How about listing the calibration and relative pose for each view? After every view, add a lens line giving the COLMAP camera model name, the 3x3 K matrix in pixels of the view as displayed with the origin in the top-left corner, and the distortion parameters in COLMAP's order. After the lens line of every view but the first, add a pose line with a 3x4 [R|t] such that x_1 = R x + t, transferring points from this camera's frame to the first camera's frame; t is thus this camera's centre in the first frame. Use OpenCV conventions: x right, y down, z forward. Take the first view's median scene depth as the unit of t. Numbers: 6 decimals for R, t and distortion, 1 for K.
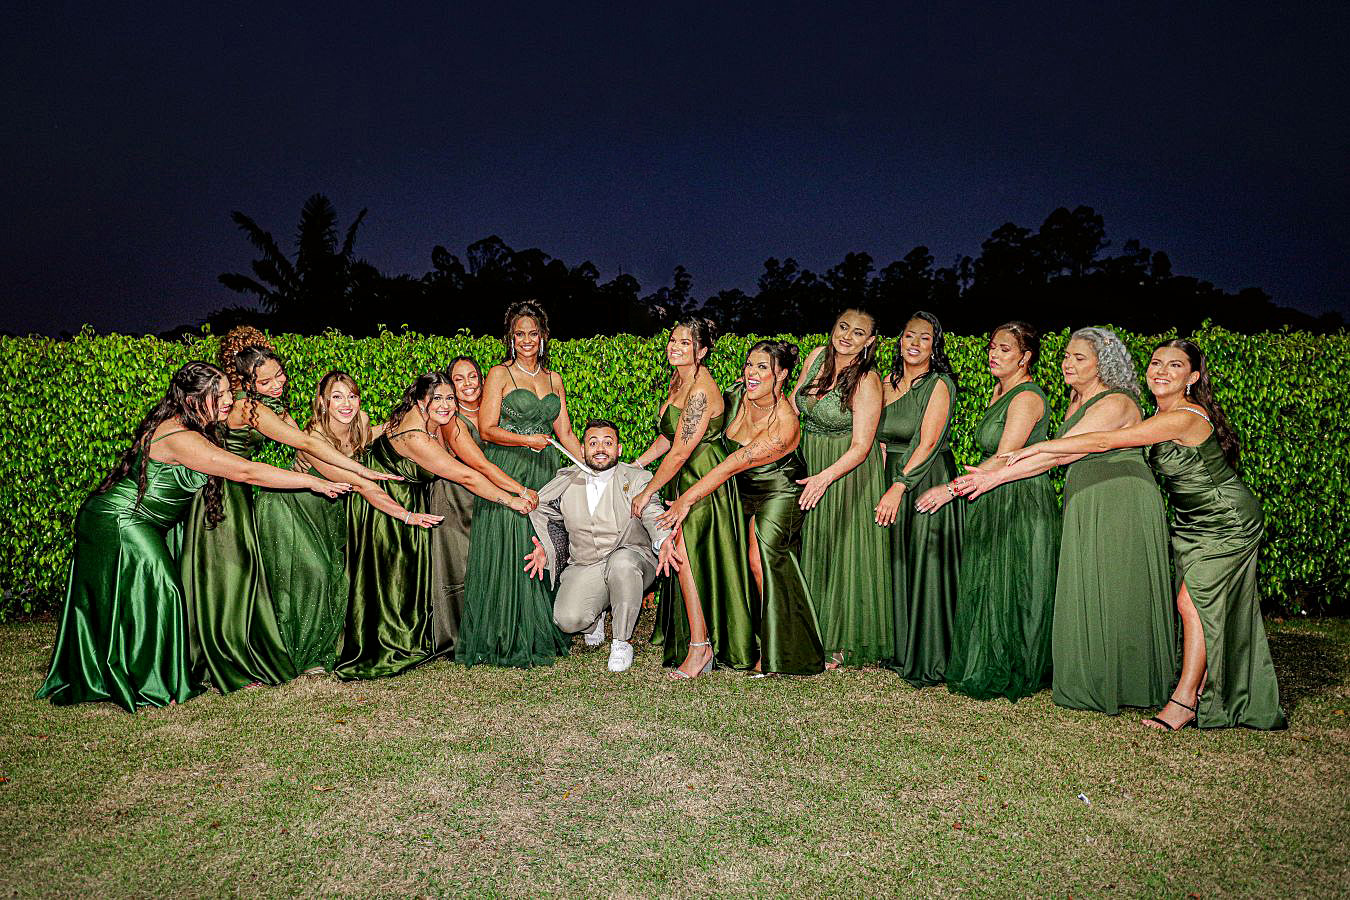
lens RADIAL K [[949.1, 0, 633.0], [0, 949.1, 463.4], [0, 0, 1]] dist [0.143993, -0.052698]
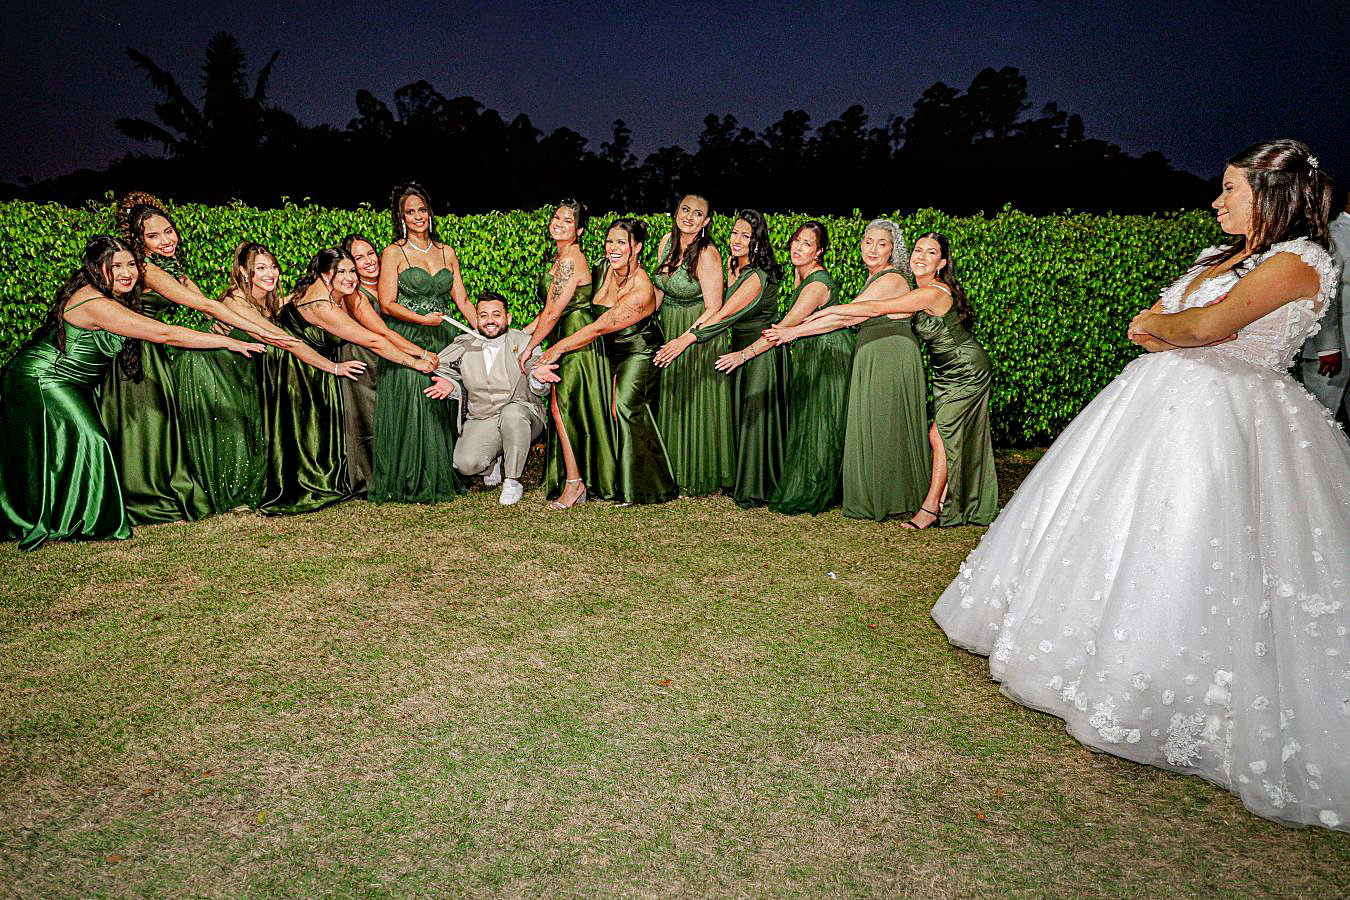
lens RADIAL K [[925.1, 0, 675.0], [0, 925.1, 450.0], [0, 0, 1]] dist [0.142123, -0.059254]
pose [[0.994769, -0.017086, 0.100714, 0.059699], [0.003376, 0.990873, 0.134754, -0.006230], [-0.102097, -0.133709, 0.985747, -0.131165]]
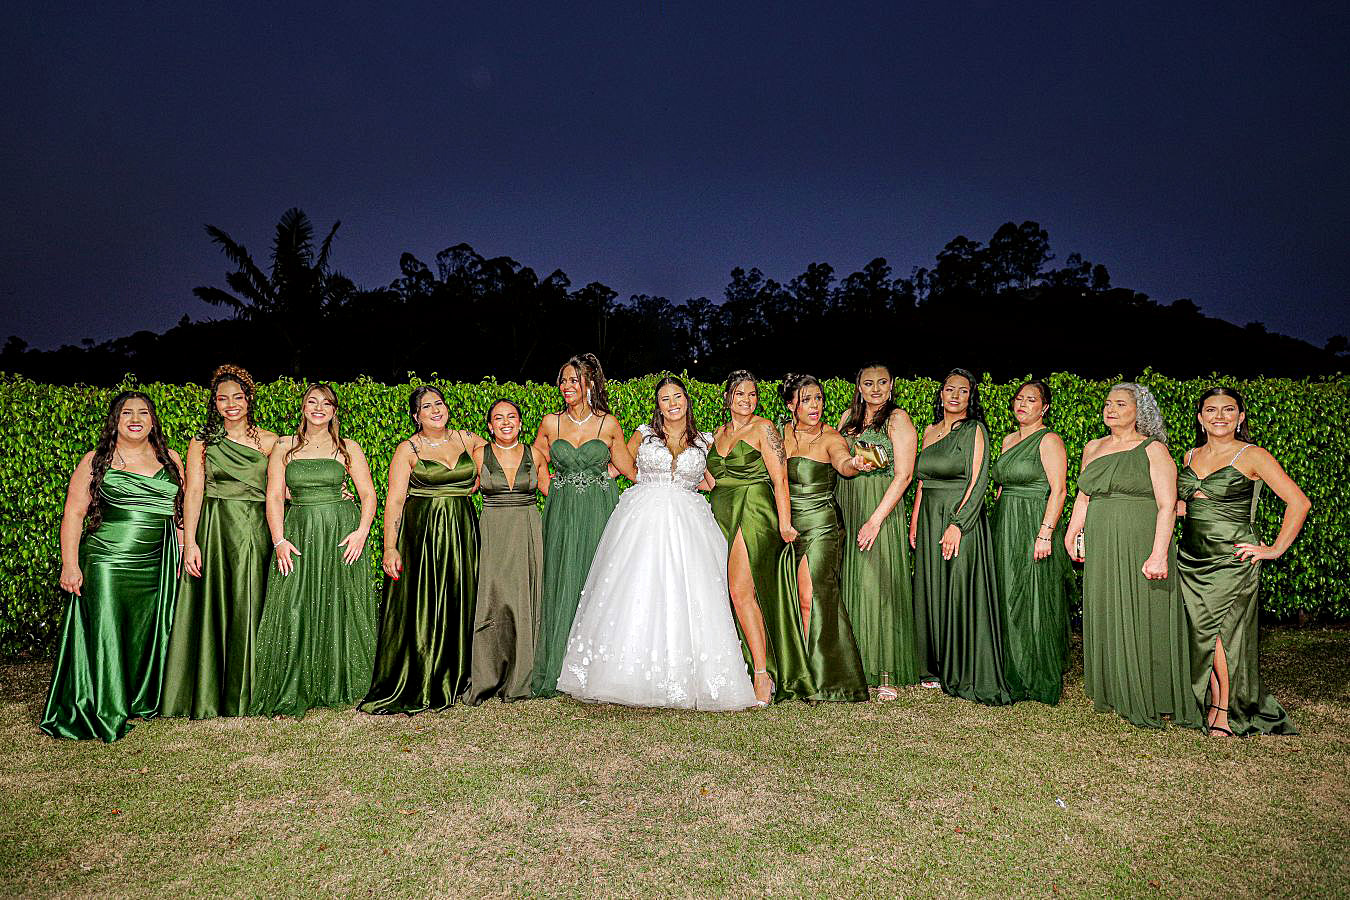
lens RADIAL K [[938.0, 0, 655.7], [0, 938.0, 454.4], [0, 0, 1]] dist [0.127496, -0.029777]
pose [[0.998340, -0.007124, 0.057145, -0.049578], [0.007861, 0.999889, -0.012671, -0.036671], [-0.057049, 0.013099, 0.998285, -0.076100]]
